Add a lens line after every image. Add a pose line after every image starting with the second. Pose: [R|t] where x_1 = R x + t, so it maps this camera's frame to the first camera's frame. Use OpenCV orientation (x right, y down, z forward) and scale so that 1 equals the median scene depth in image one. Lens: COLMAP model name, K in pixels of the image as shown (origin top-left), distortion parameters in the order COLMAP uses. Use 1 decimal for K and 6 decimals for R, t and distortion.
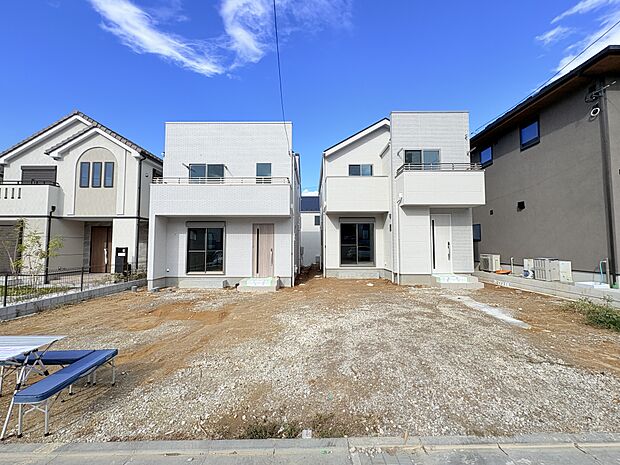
lens RADIAL K [[247.9, 0, 308.5], [0, 247.9, 236.5], [0, 0, 1]] dist [0.005805, -0.000584]
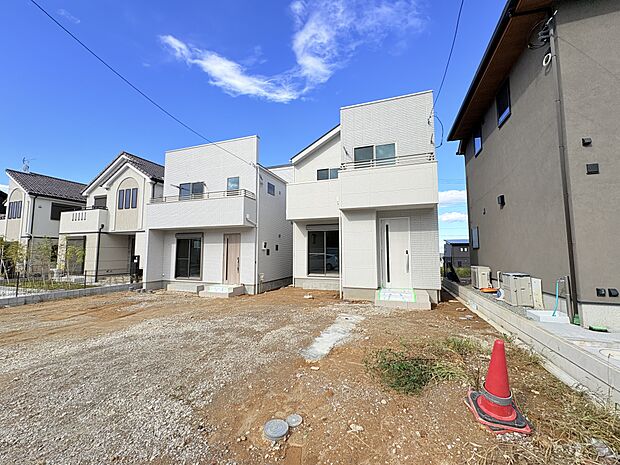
lens RADIAL K [[247.9, 0, 311.8], [0, 247.9, 229.1], [0, 0, 1]] dist [0.005805, -0.000584]
pose [[0.944647, -0.030166, -0.326698, 0.471974], [0.008266, 0.997636, -0.068218, 0.005231], [0.327983, 0.061741, 0.942664, 0.103947]]
